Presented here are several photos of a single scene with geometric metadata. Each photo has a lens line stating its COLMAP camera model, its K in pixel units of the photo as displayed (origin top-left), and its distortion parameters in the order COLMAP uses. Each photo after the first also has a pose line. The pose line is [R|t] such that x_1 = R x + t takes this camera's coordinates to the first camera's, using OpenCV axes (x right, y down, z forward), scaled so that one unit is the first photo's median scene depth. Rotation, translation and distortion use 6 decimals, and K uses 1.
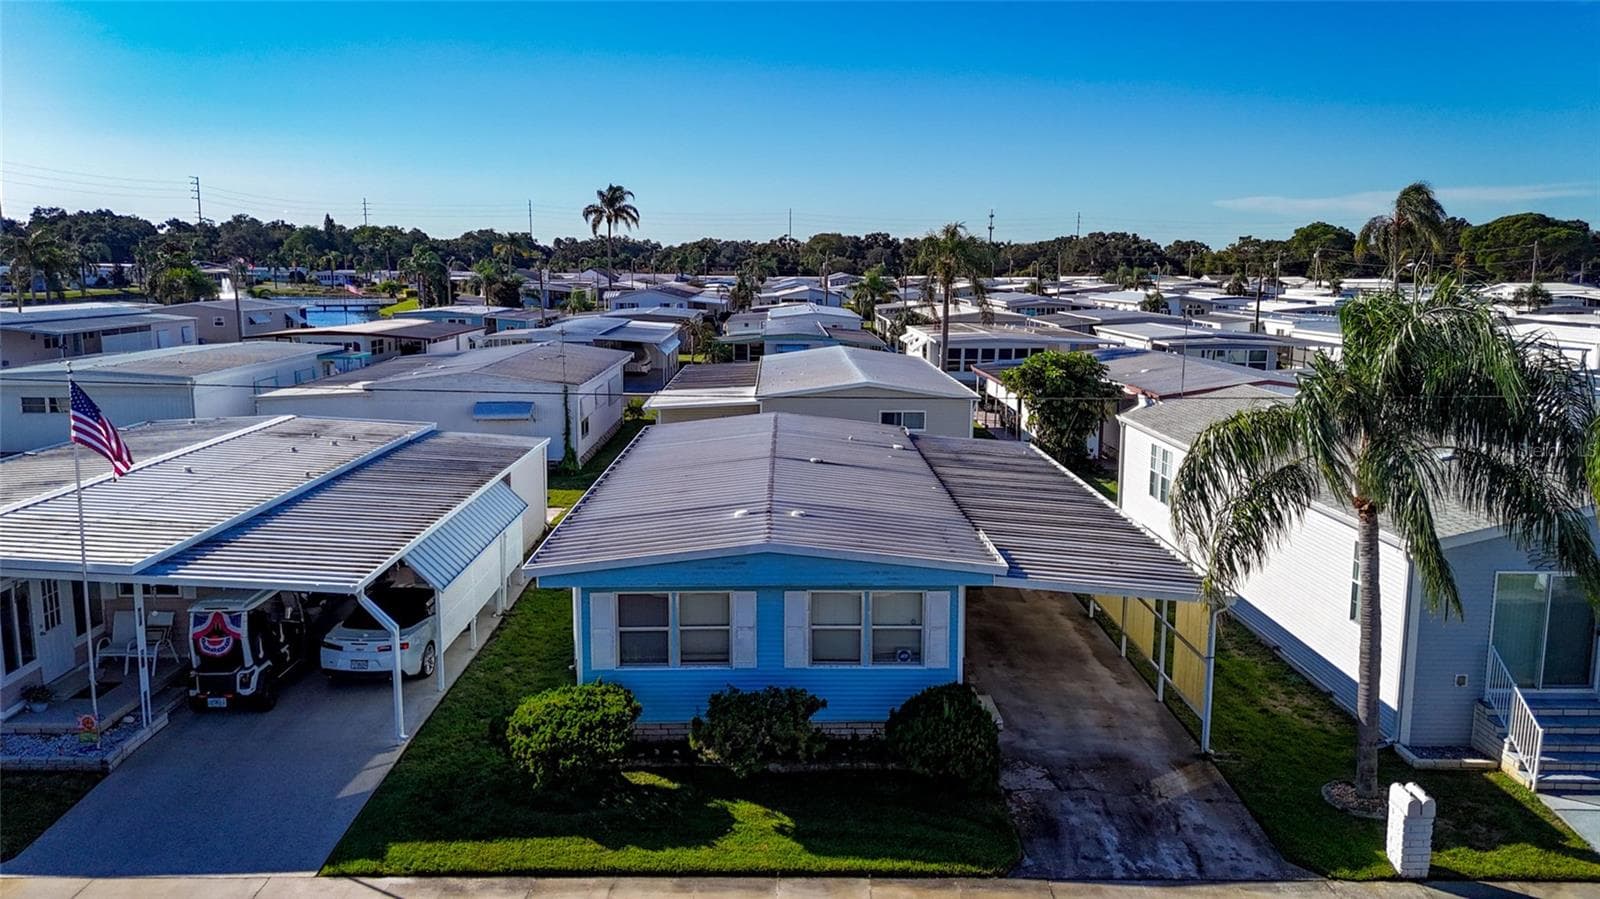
lens RADIAL K [[1160.0, 0, 800.0], [0, 1160.0, 449.5], [0, 0, 1]] dist [0.079093, -0.079350]
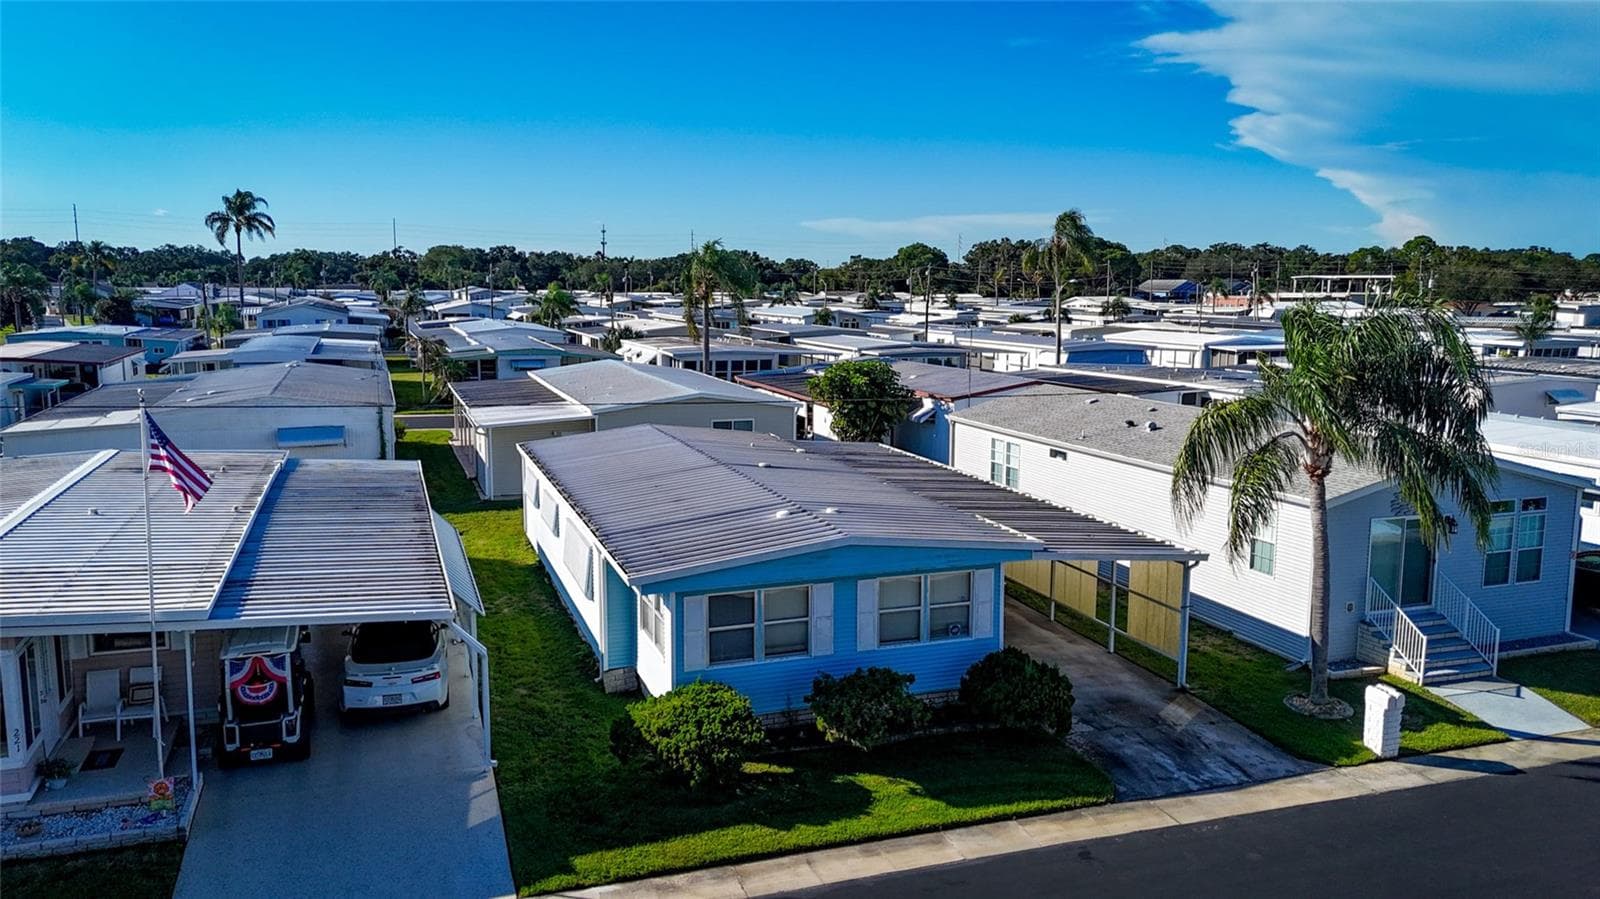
lens RADIAL K [[1160.0, 0, 800.0], [0, 1160.0, 449.5], [0, 0, 1]] dist [0.079093, -0.079350]
pose [[0.946924, -0.046892, 0.318018, -0.400780], [0.050859, 0.998697, -0.004177, 0.001893], [-0.317408, 0.020129, 0.948075, -0.012504]]
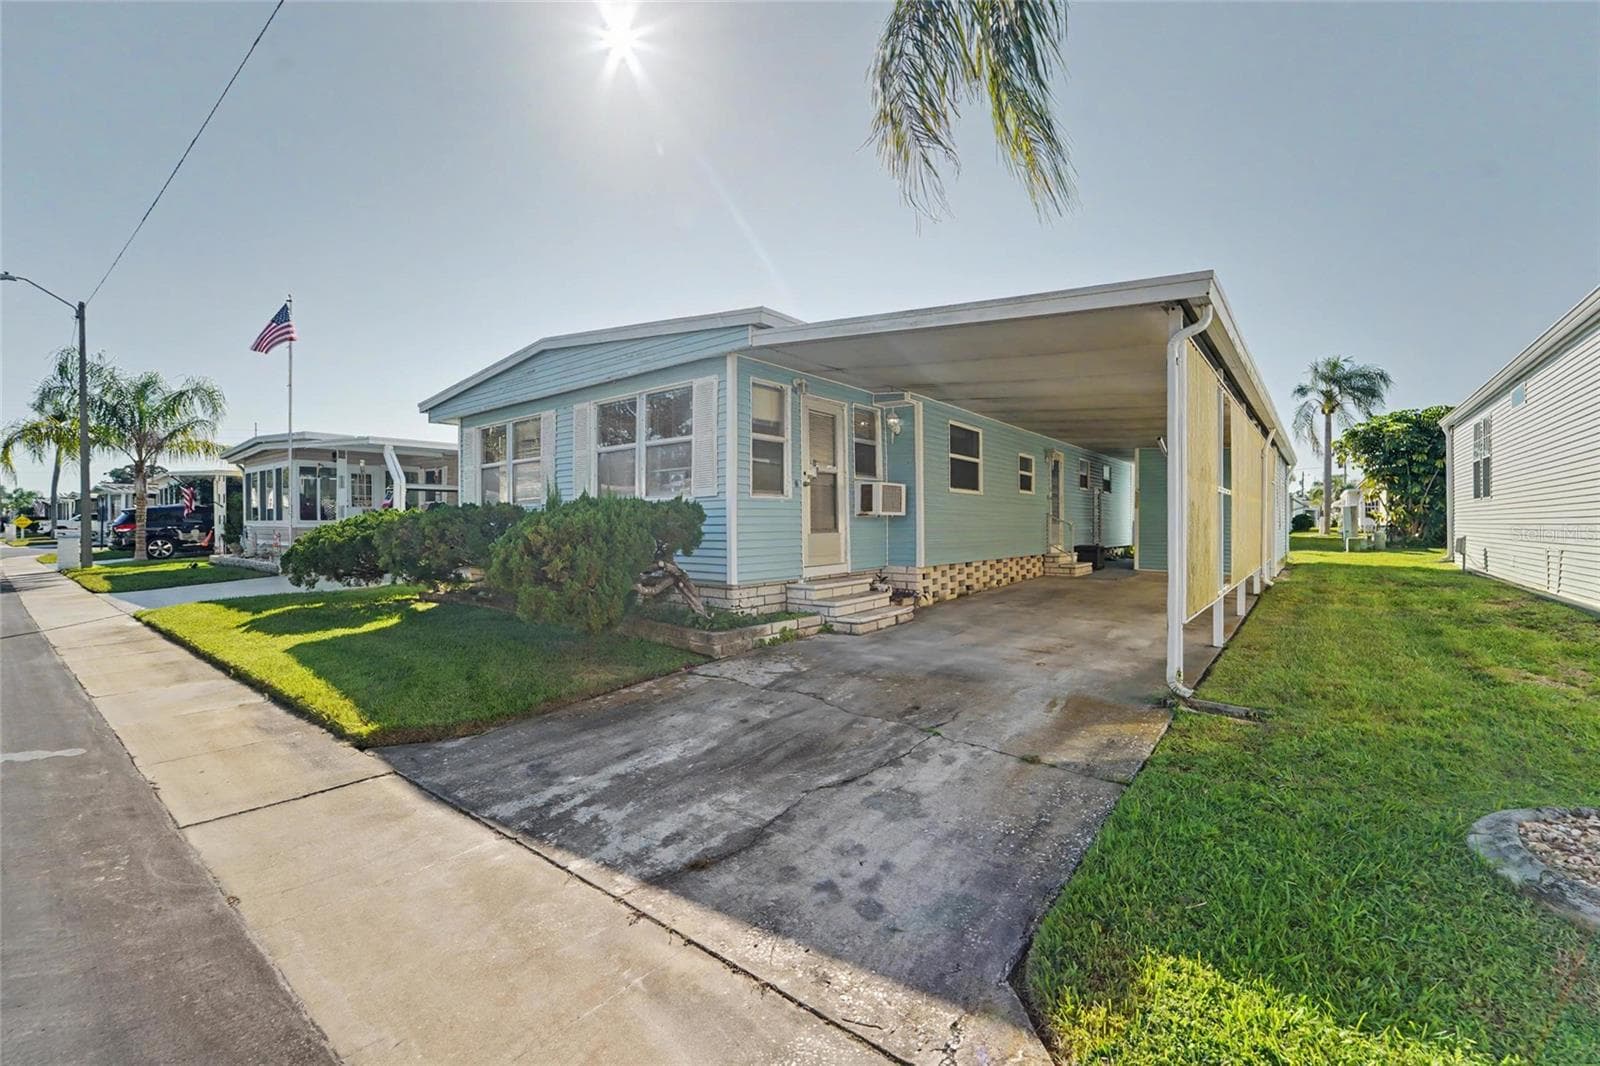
lens RADIAL K [[656.5, 0, 800.0], [0, 656.5, 533.0], [0, 0, 1]] dist [0.000130, 0.000012]
pose [[0.772617, -0.003727, -0.634861, 0.400041], [-0.093017, 0.988527, -0.119003, 0.246930], [0.628021, 0.150997, 0.763407, 0.751497]]
